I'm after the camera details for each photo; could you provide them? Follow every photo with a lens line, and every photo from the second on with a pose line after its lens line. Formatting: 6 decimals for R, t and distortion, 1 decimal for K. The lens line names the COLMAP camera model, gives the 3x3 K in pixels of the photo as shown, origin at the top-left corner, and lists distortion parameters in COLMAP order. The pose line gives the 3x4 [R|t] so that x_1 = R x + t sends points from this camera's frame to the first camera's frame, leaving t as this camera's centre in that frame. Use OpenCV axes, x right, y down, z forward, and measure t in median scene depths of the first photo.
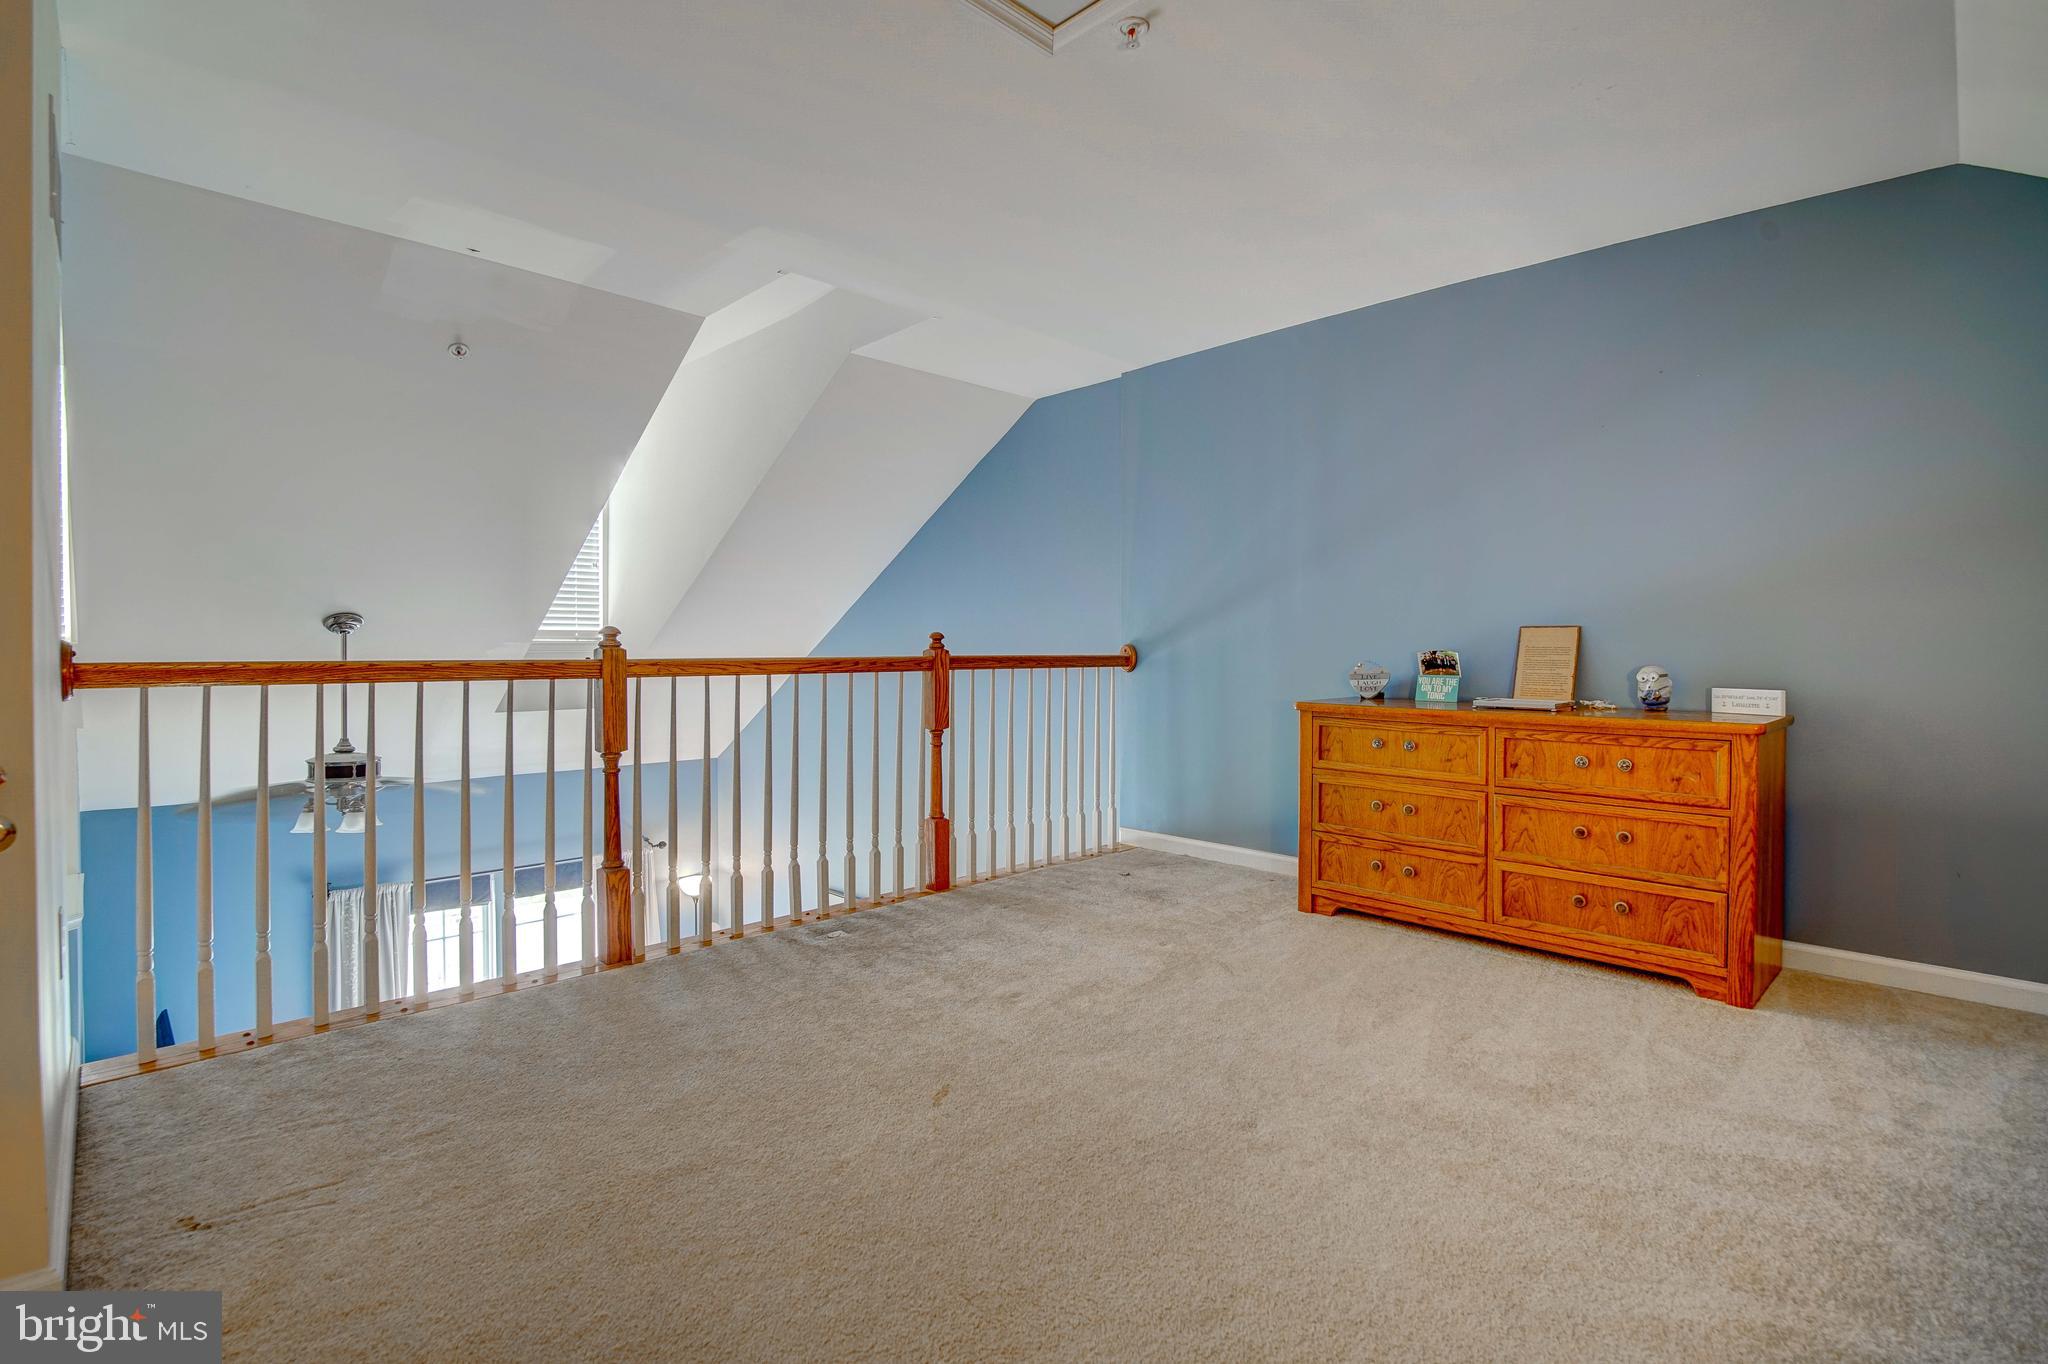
lens RADIAL K [[964.1, 0, 1019.8], [0, 964.1, 663.8], [0, 0, 1]] dist [-0.028304, 0.006145]
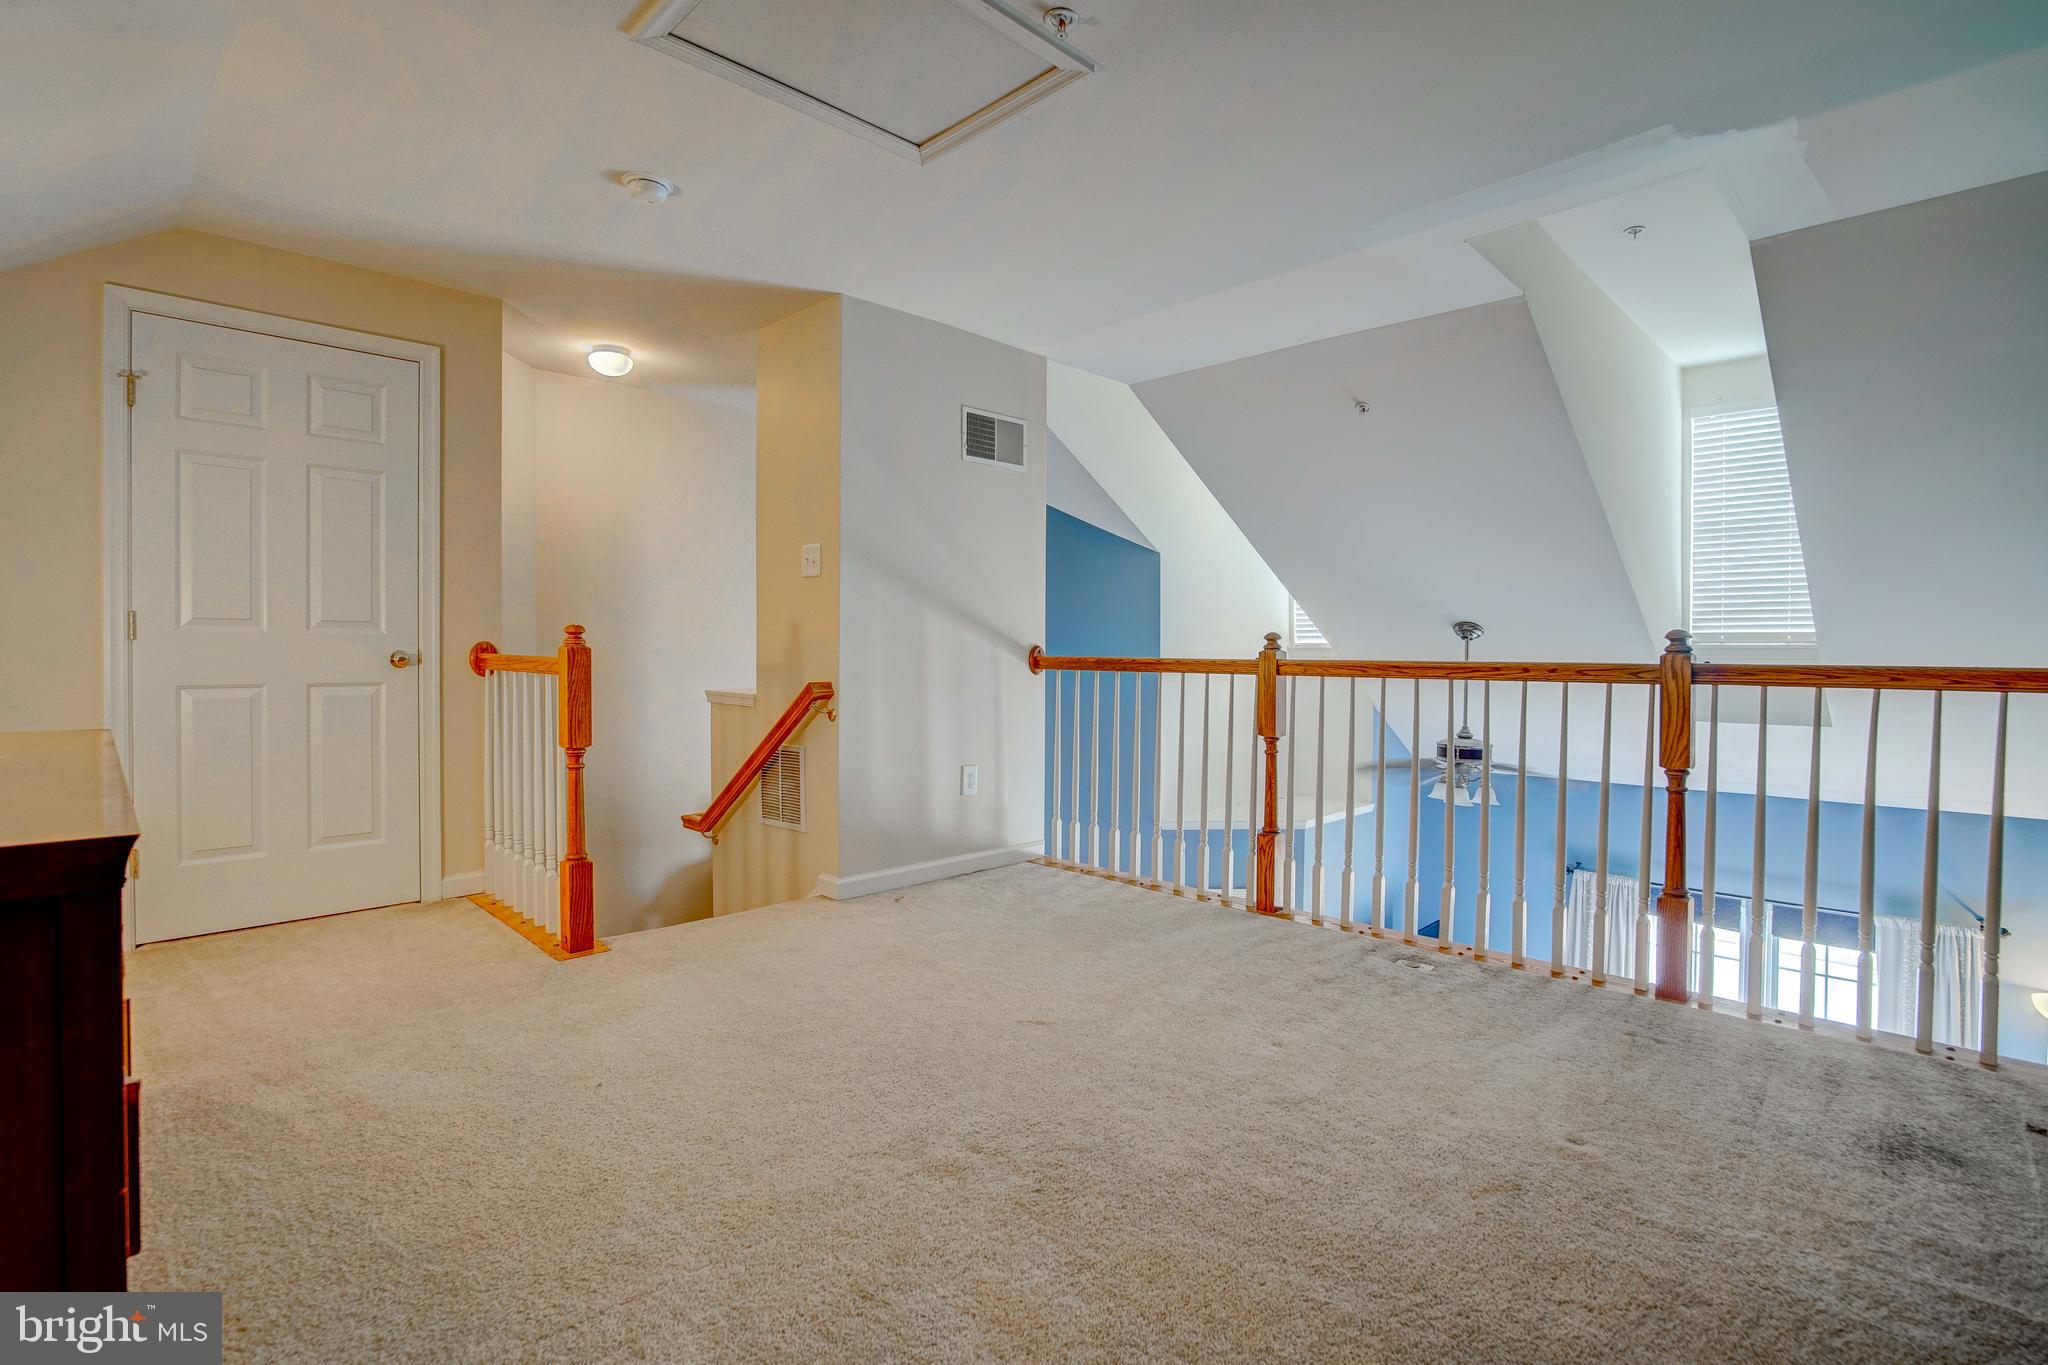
lens RADIAL K [[964.1, 0, 1019.8], [0, 964.1, 664.3], [0, 0, 1]] dist [-0.028304, 0.006145]
pose [[-0.001545, 0.015033, -0.999886, 0.501706], [-0.019767, 0.999691, 0.015061, -0.007149], [0.999803, 0.019788, -0.001248, 0.437019]]
